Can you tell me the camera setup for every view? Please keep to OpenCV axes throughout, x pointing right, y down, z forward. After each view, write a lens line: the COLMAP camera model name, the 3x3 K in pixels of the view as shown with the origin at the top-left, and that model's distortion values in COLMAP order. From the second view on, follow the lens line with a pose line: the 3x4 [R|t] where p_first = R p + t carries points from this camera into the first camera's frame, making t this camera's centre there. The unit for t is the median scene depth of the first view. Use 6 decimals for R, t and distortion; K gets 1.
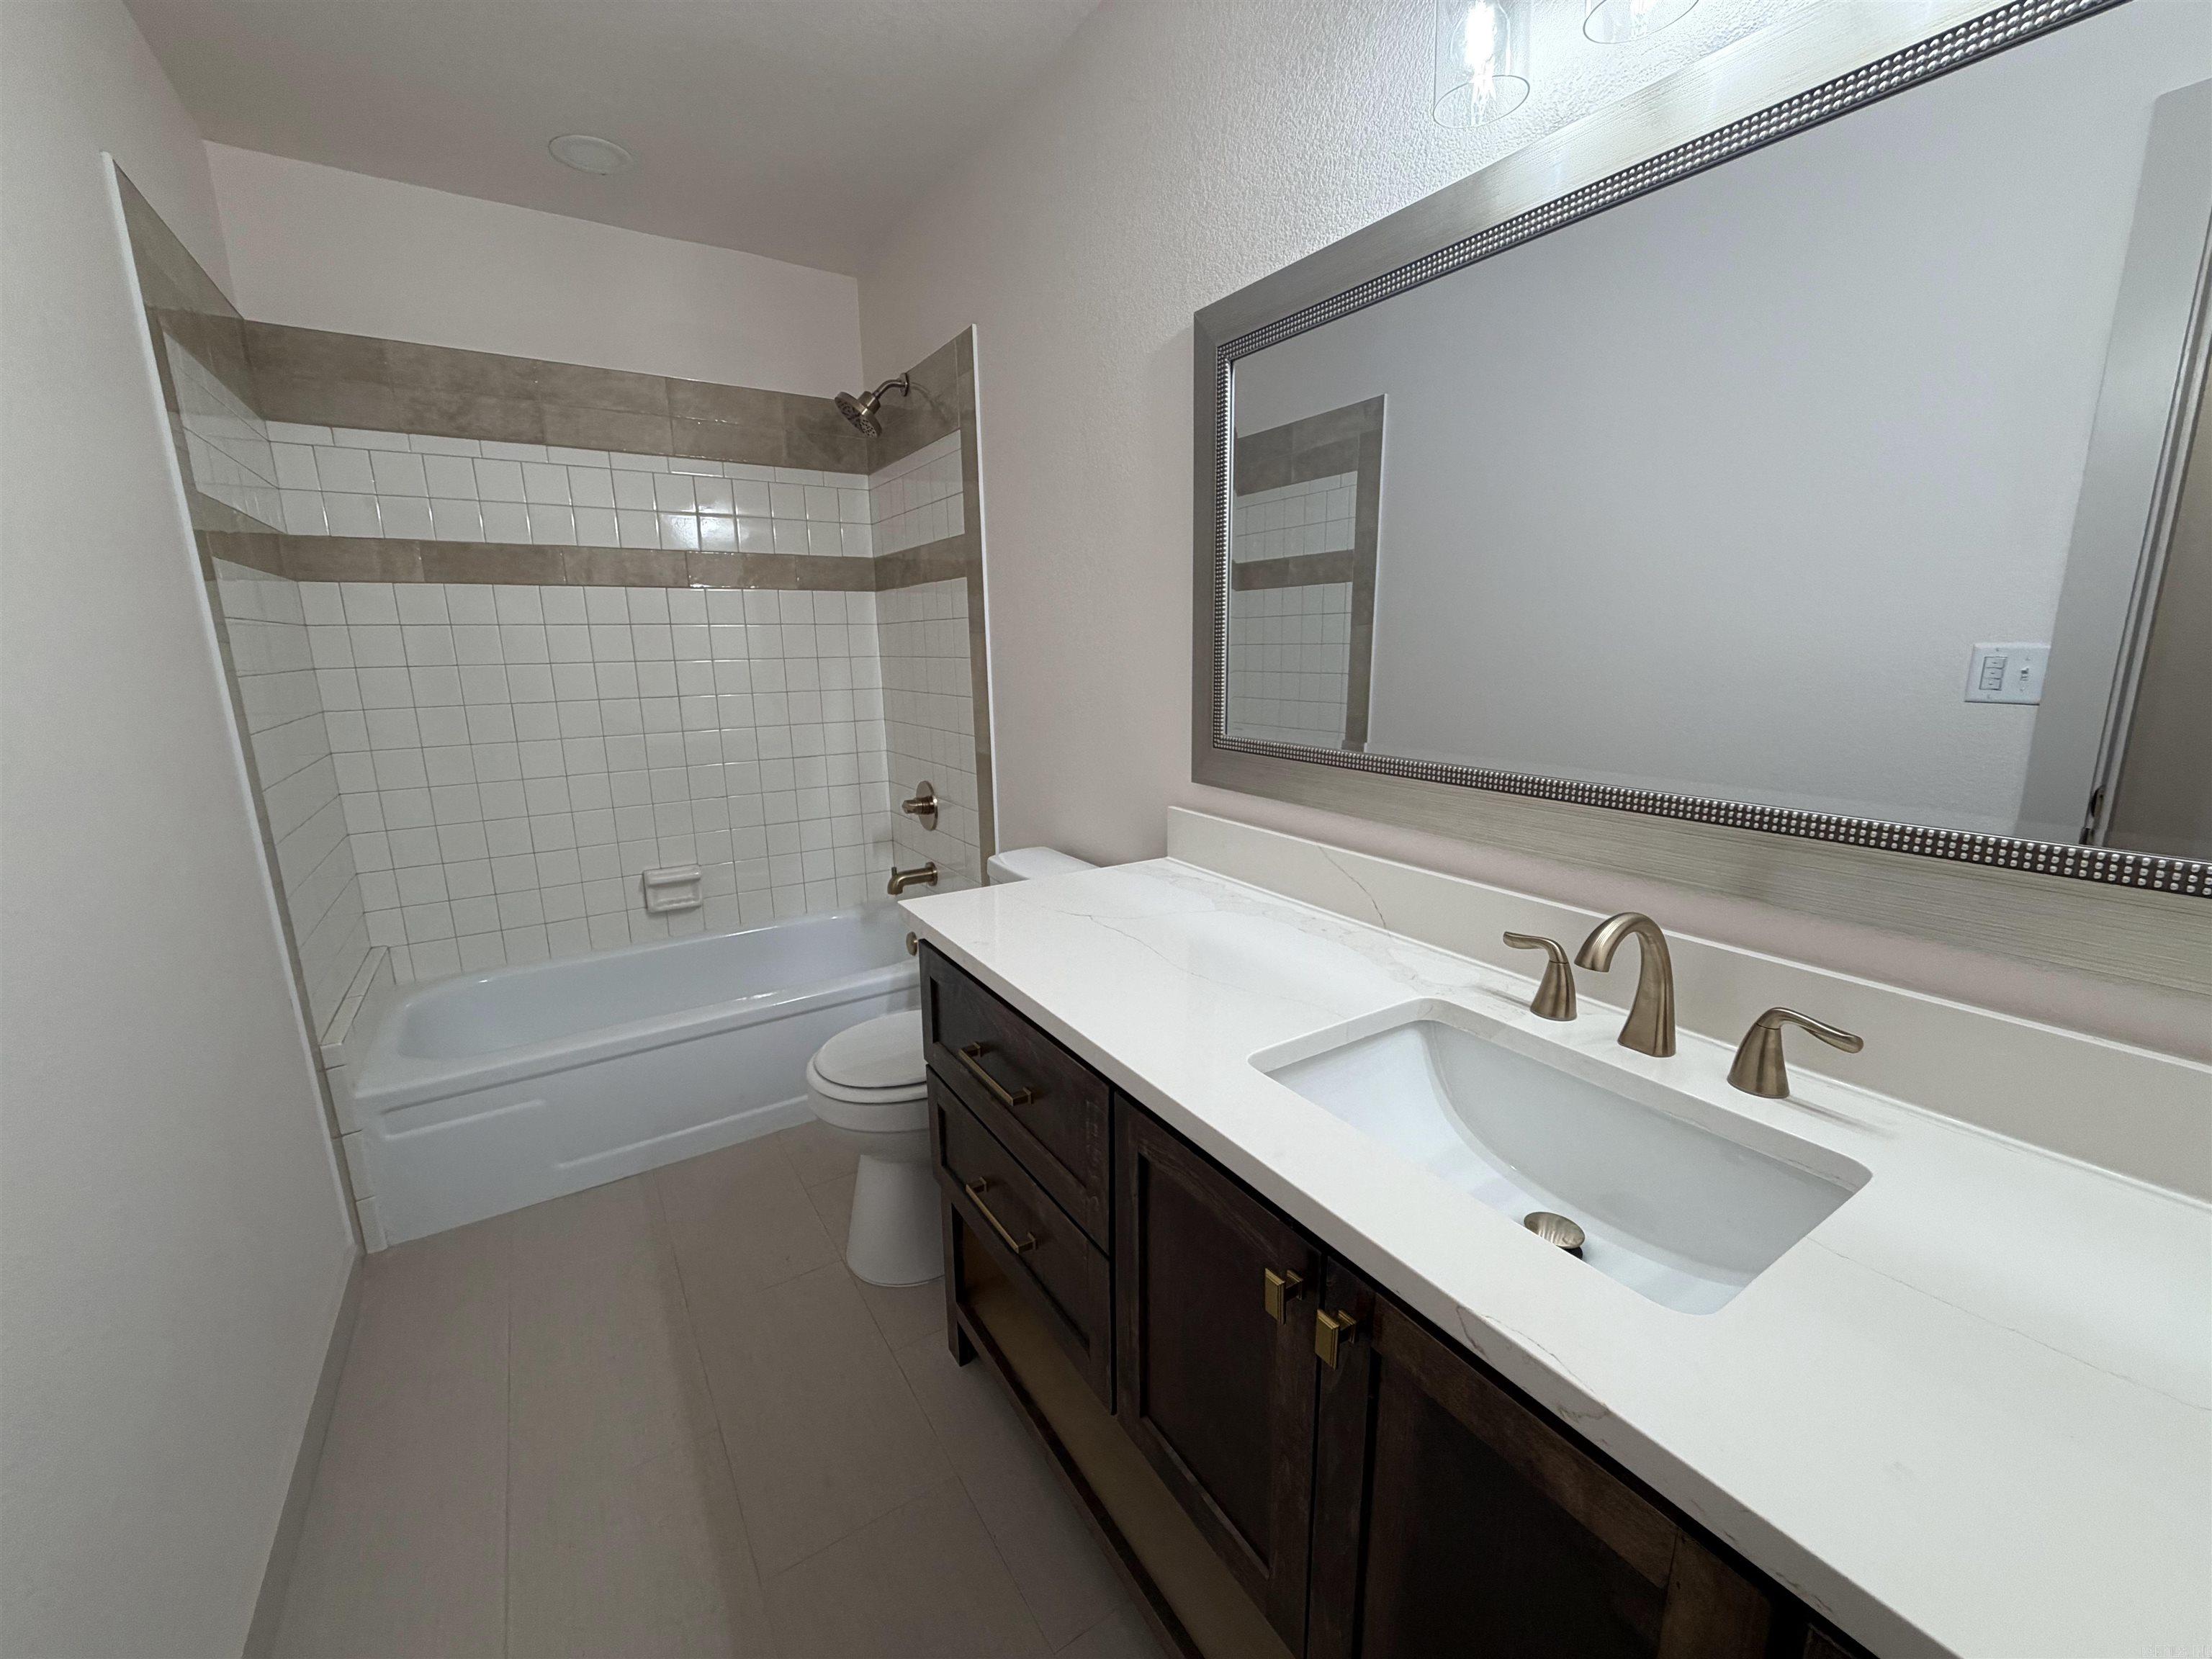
lens RADIAL K [[881.0, 0, 1110.7], [0, 881.0, 832.2], [0, 0, 1]] dist [0.001442, -0.001349]
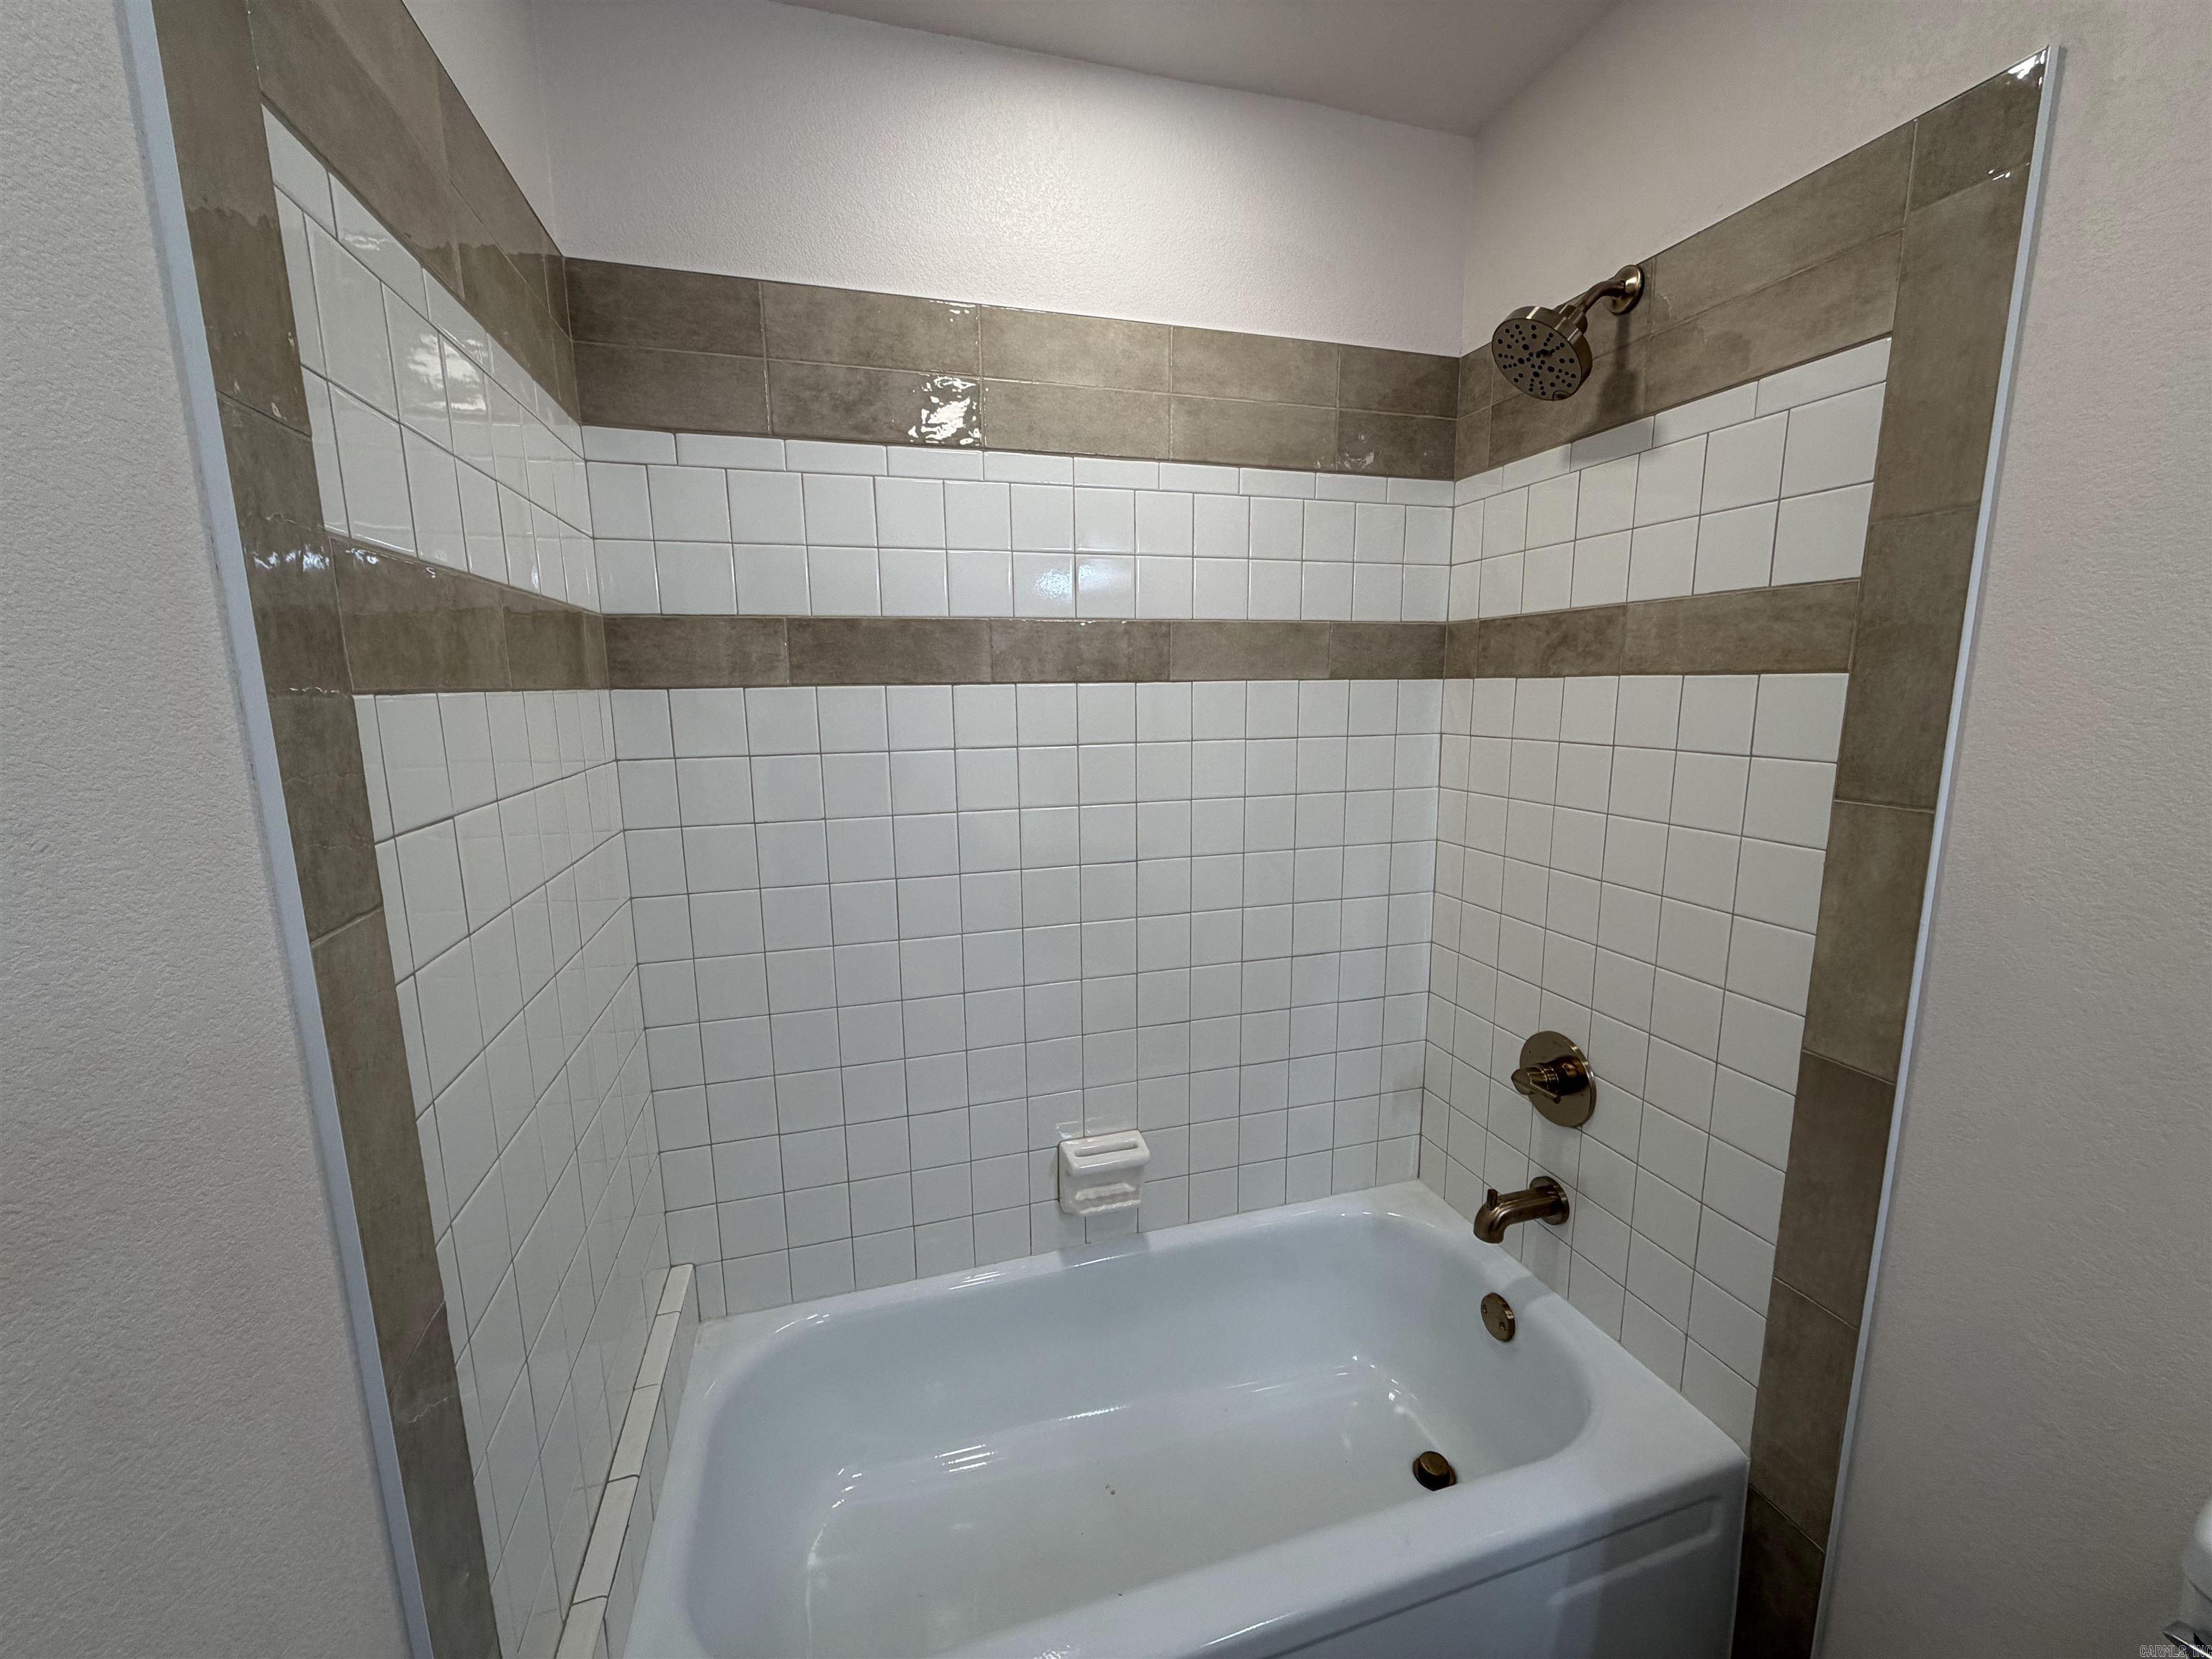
lens RADIAL K [[881.0, 0, 1110.8], [0, 881.0, 829.3], [0, 0, 1]] dist [0.001442, -0.001349]
pose [[0.961043, 0.046151, -0.272517, -0.383870], [-0.058452, 0.997597, -0.037191, -0.168771], [0.270146, 0.051671, 0.961432, 0.467437]]
